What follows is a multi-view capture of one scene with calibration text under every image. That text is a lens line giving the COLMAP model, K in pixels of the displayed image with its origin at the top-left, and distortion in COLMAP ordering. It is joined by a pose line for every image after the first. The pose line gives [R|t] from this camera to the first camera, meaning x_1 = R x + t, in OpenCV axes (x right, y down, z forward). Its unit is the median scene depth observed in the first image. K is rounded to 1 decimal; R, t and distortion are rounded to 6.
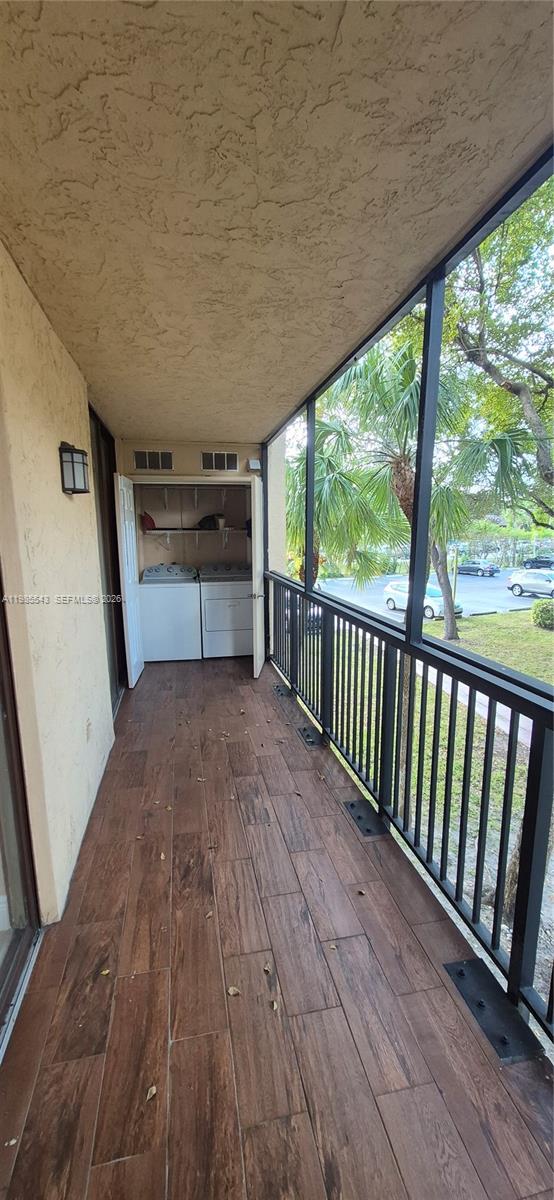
lens RADIAL K [[464.2, 0, 278.0], [0, 464.2, 611.7], [0, 0, 1]] dist [0.000138, 0.000002]
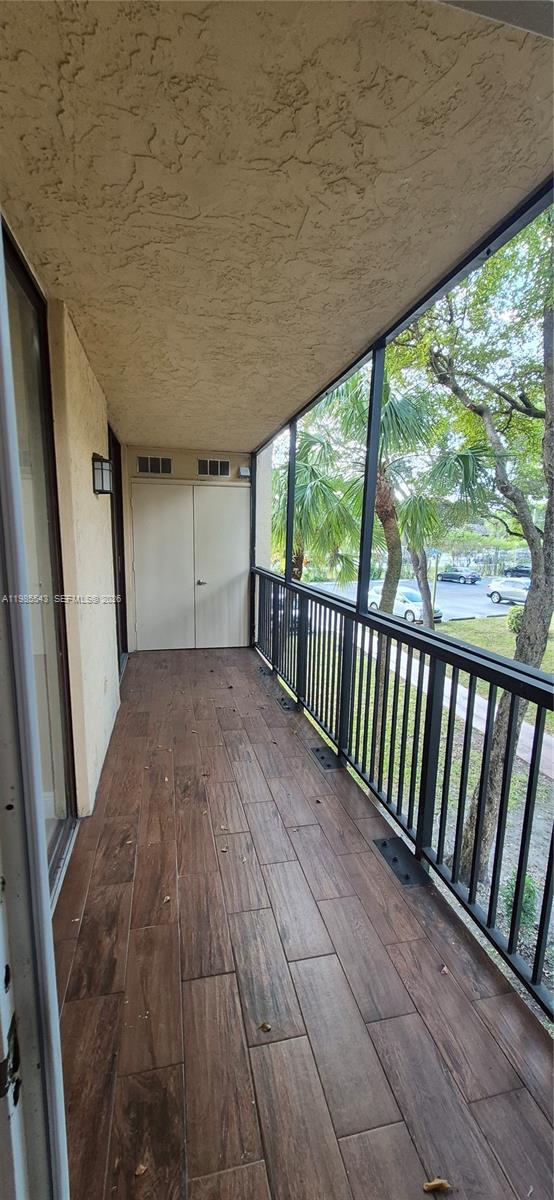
lens RADIAL K [[474.1, 0, 277.1], [0, 474.1, 618.8], [0, 0, 1]] dist [0.002219, 0.002881]
pose [[0.999428, 0.021672, 0.025976, 0.012005], [-0.021712, 0.999763, 0.001261, 0.070571], [-0.025942, -0.001825, 0.999662, -0.291784]]
